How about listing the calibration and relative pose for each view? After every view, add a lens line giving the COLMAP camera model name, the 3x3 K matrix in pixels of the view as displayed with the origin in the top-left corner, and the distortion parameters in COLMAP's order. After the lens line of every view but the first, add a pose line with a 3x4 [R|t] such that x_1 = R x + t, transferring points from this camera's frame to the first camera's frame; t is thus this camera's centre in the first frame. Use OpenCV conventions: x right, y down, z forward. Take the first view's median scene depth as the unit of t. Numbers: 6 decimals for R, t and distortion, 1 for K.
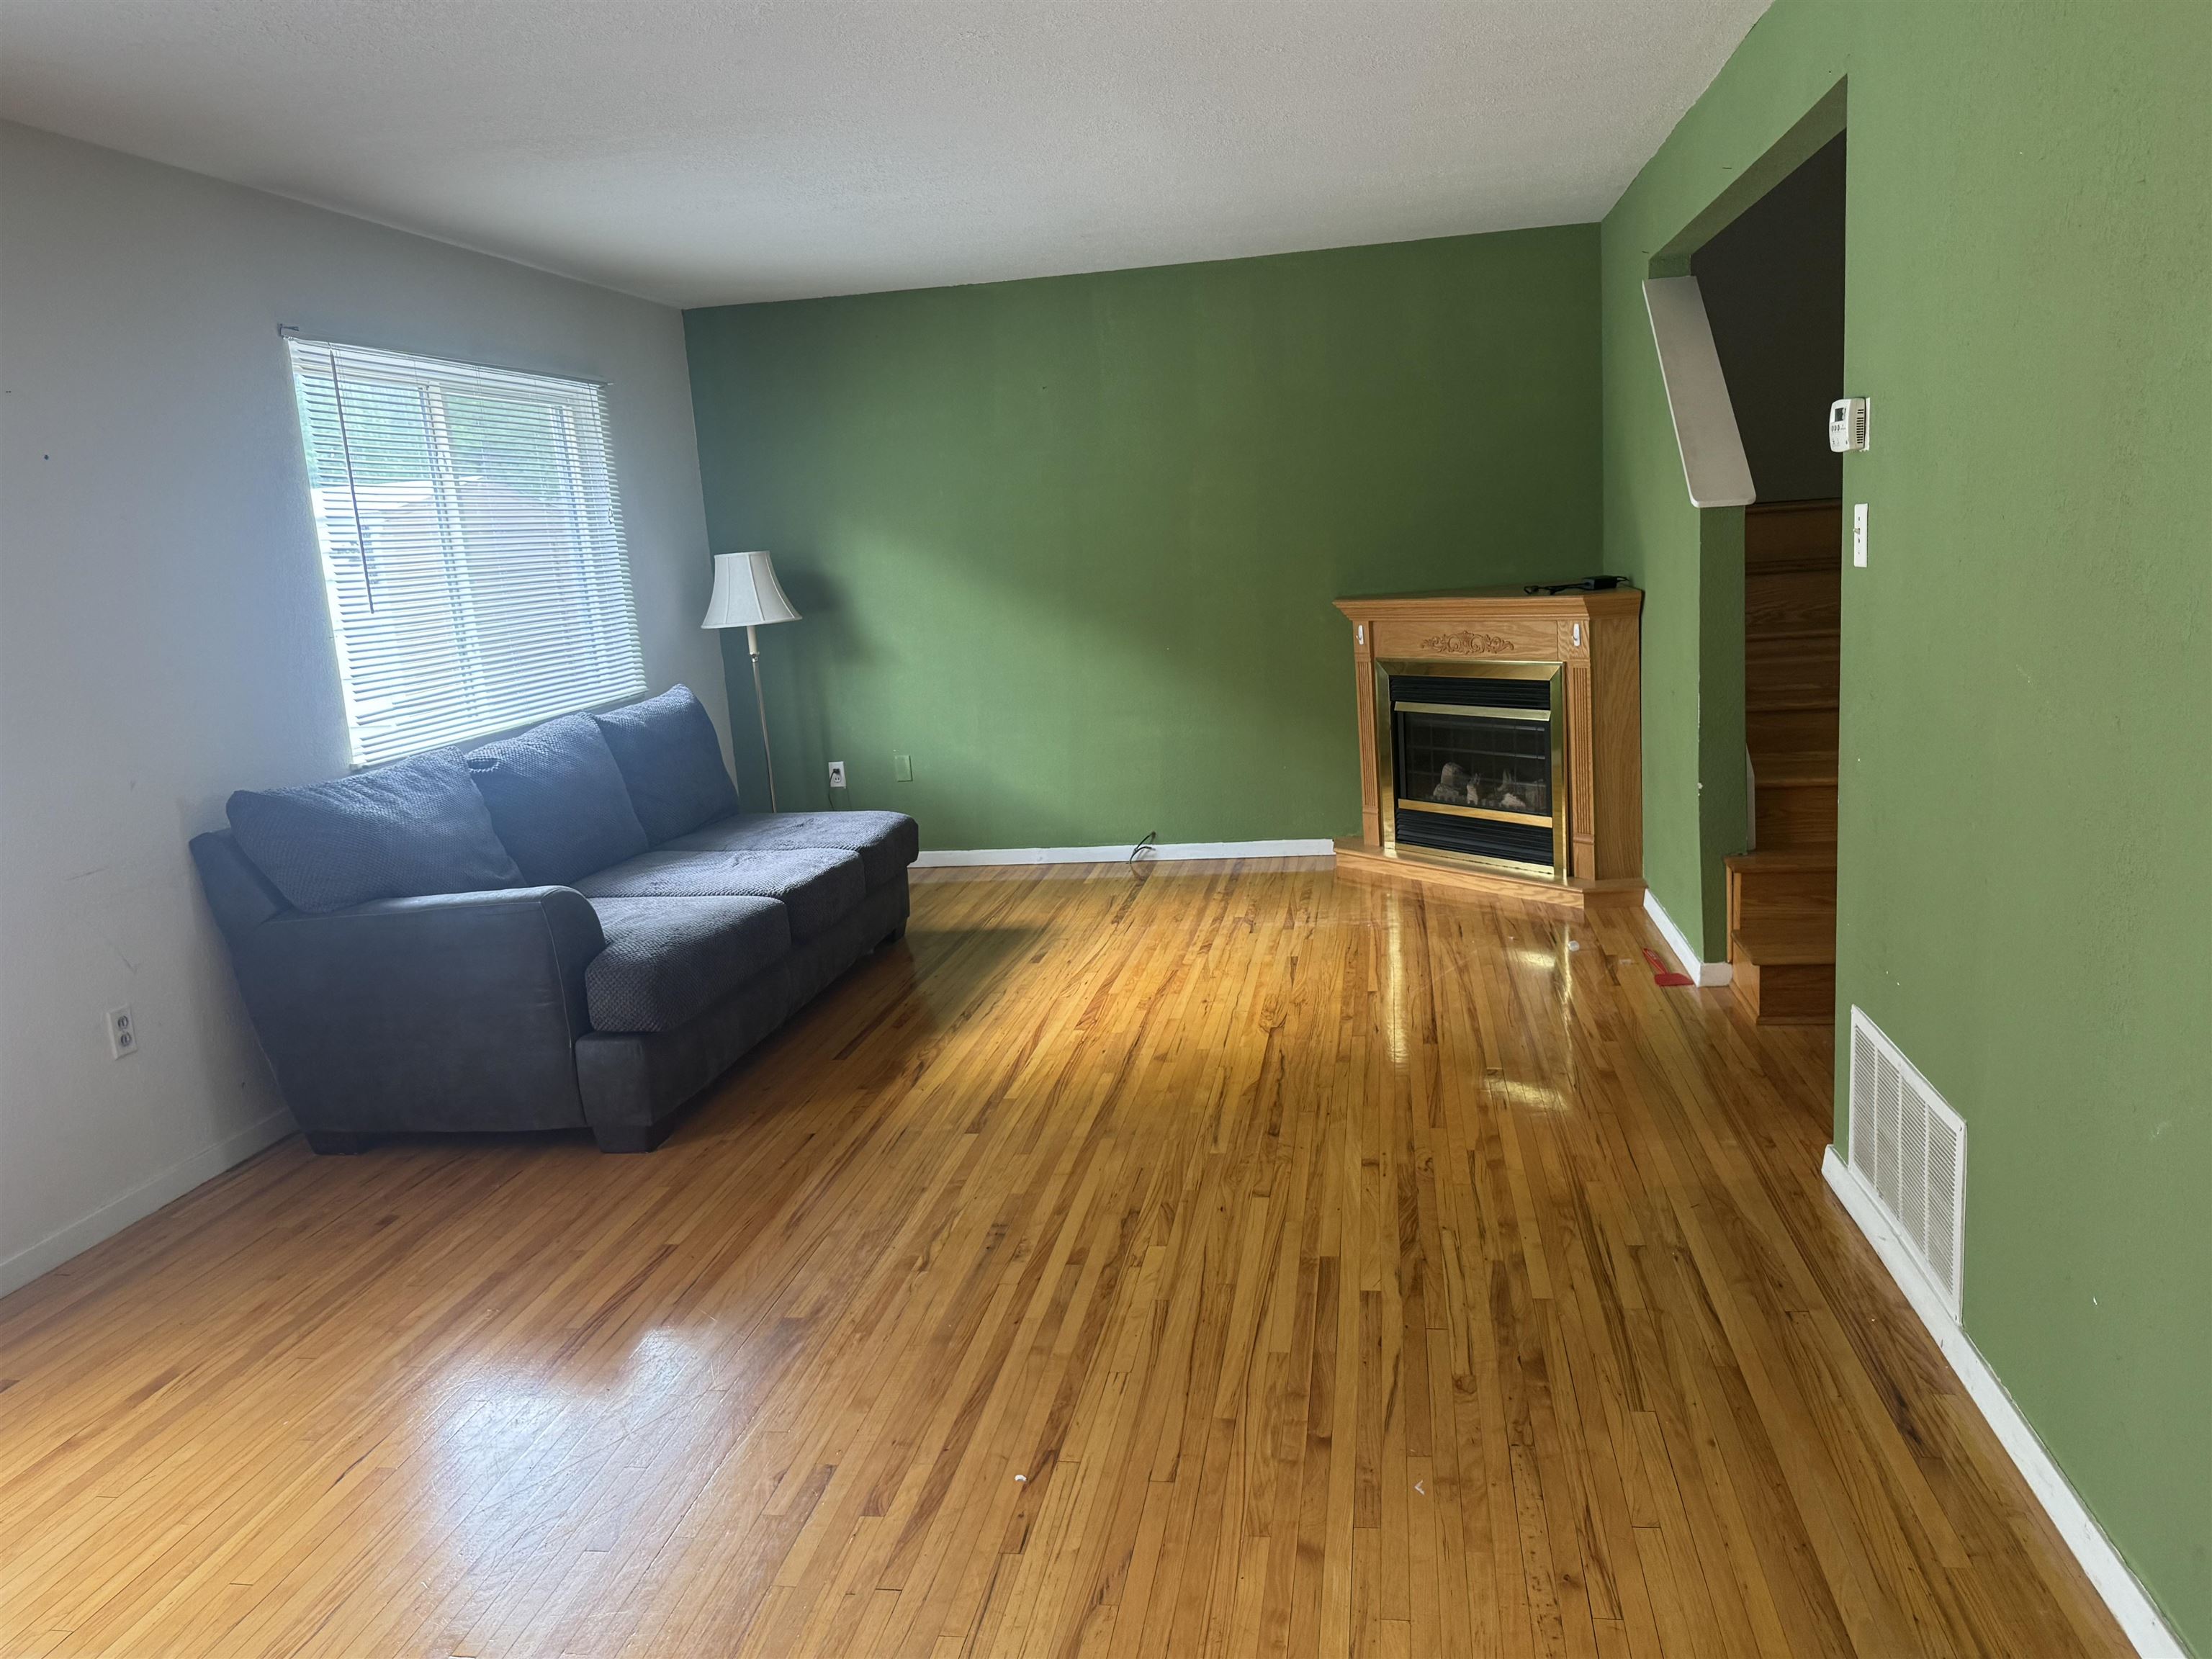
lens RADIAL K [[1610.9, 0, 1103.4], [0, 1610.9, 822.8], [0, 0, 1]] dist [-0.004932, -0.001803]
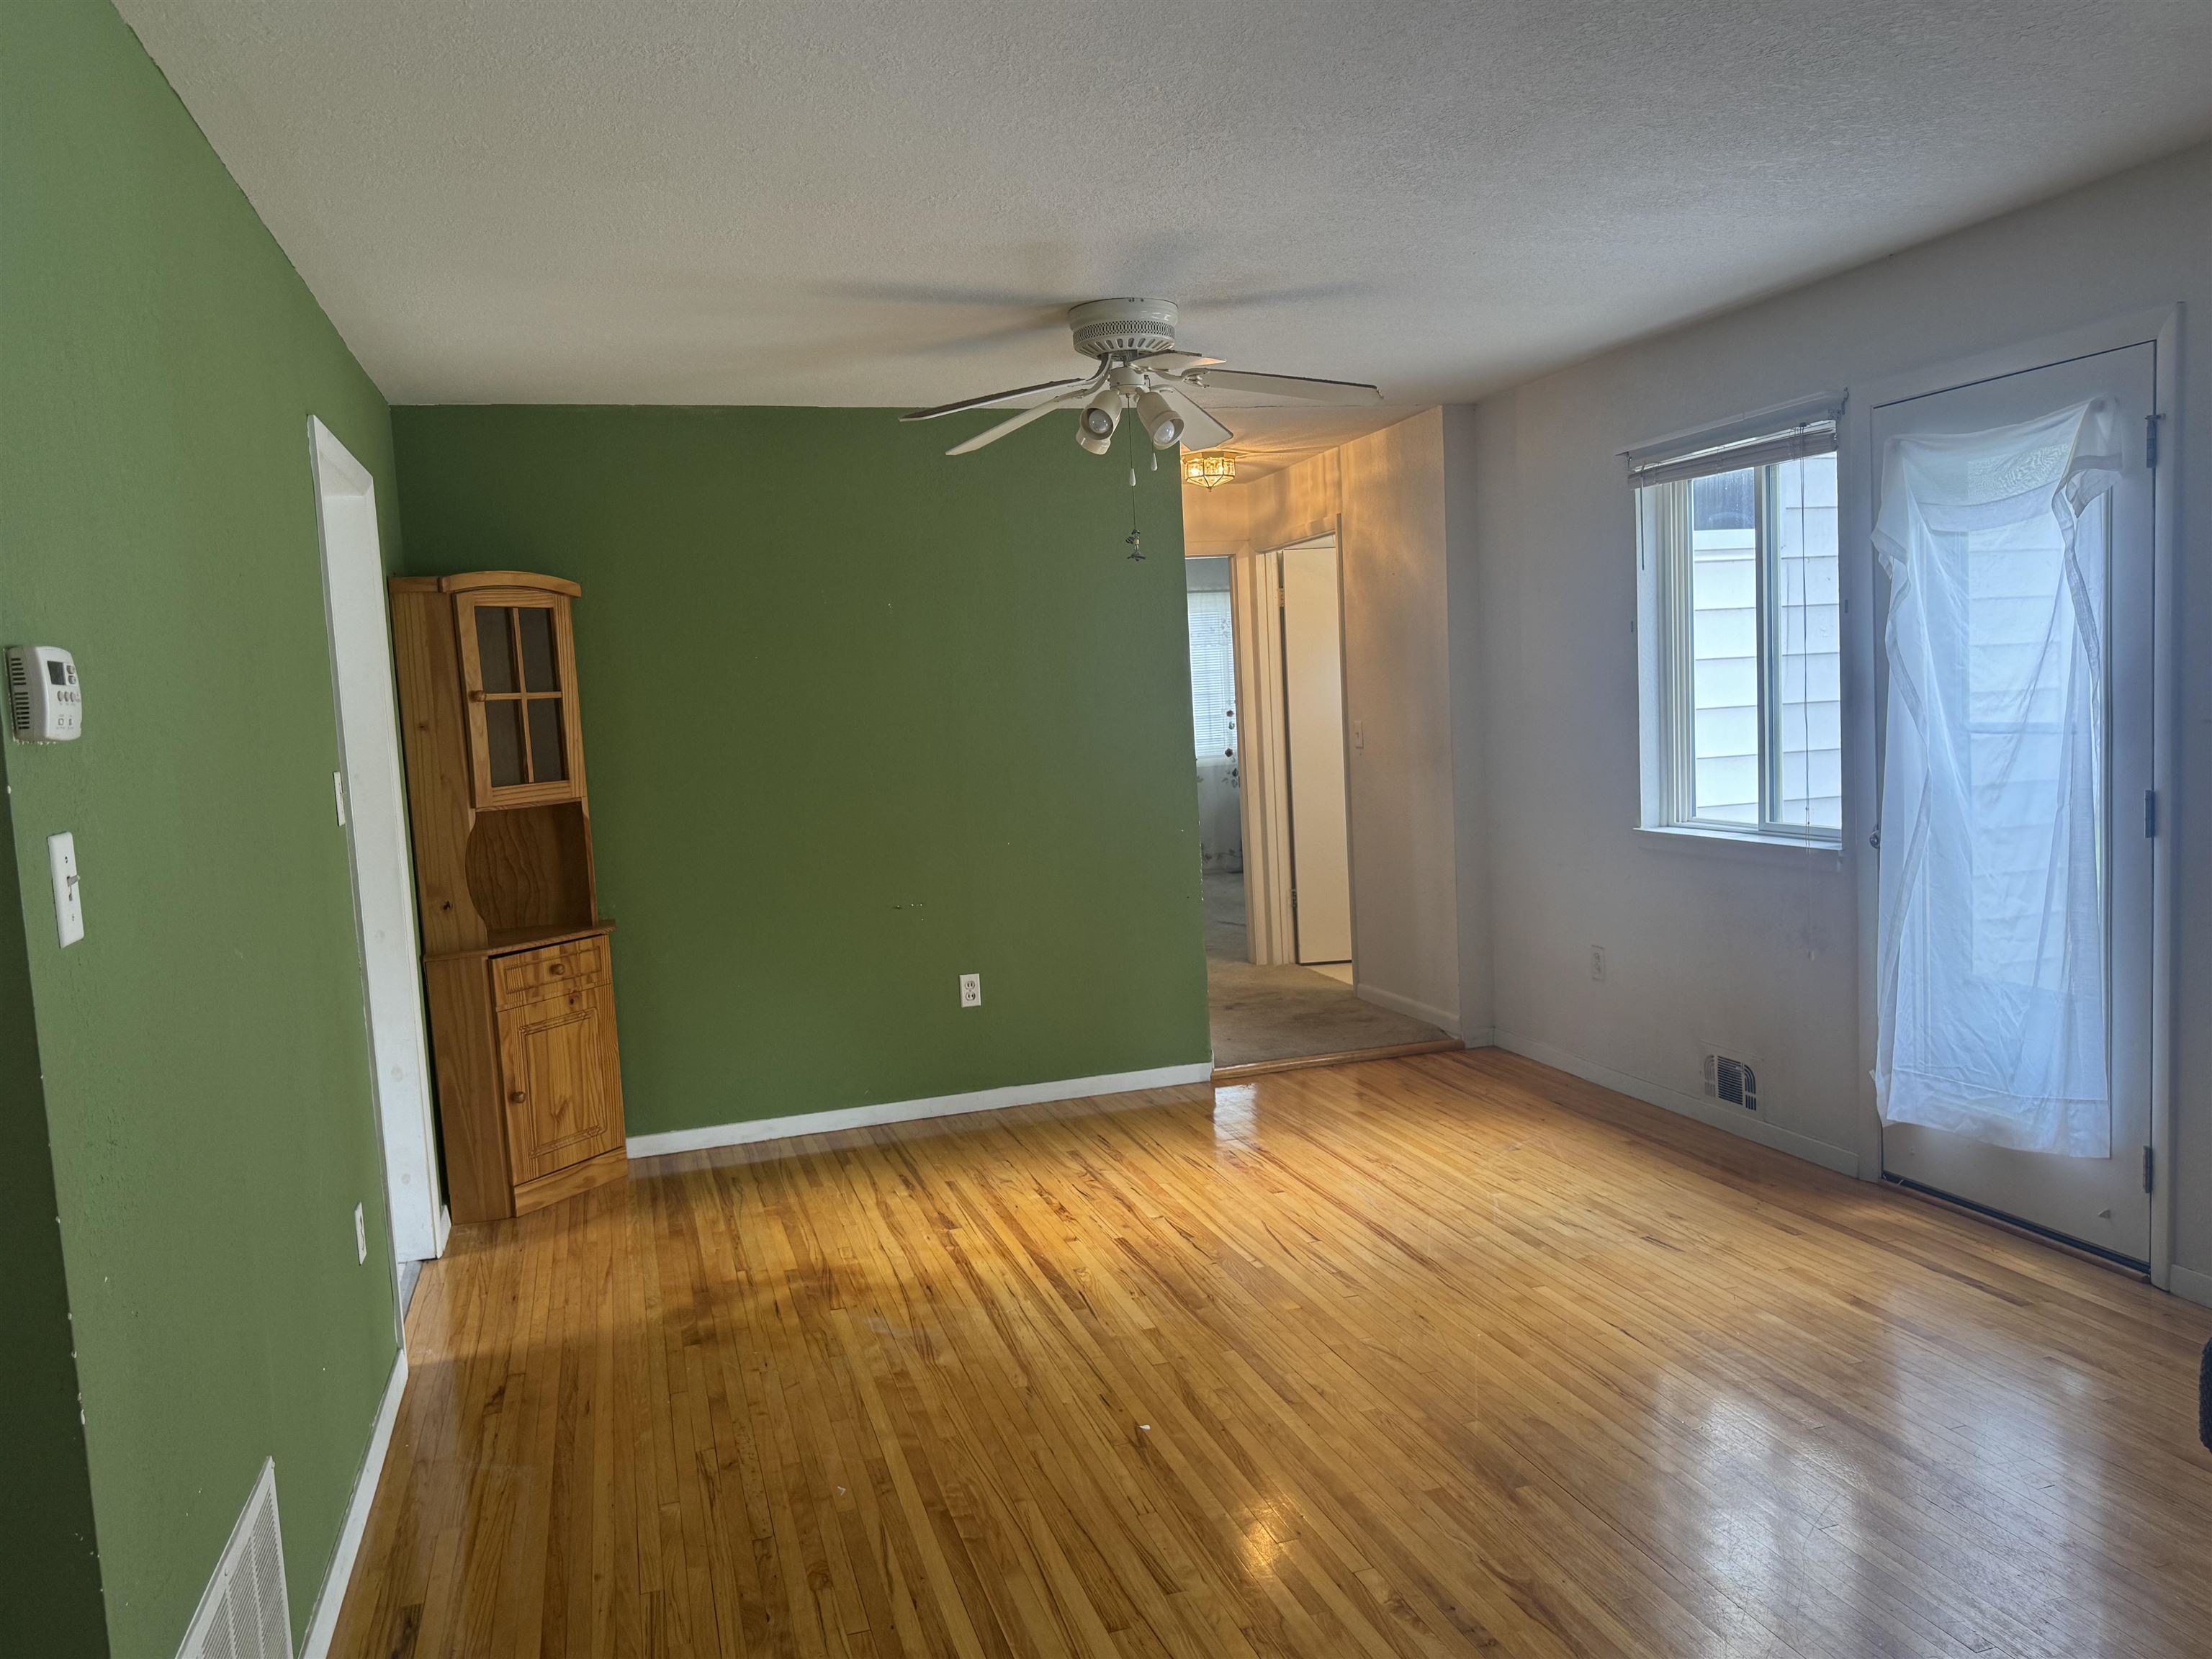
lens RADIAL K [[1610.9, 0, 1102.4], [0, 1610.9, 836.4], [0, 0, 1]] dist [-0.004932, -0.001803]
pose [[-0.885039, 0.159615, -0.437298, 0.431431], [0.035384, 0.959729, 0.278690, -0.378012], [0.464171, 0.231178, -0.855045, 1.824480]]
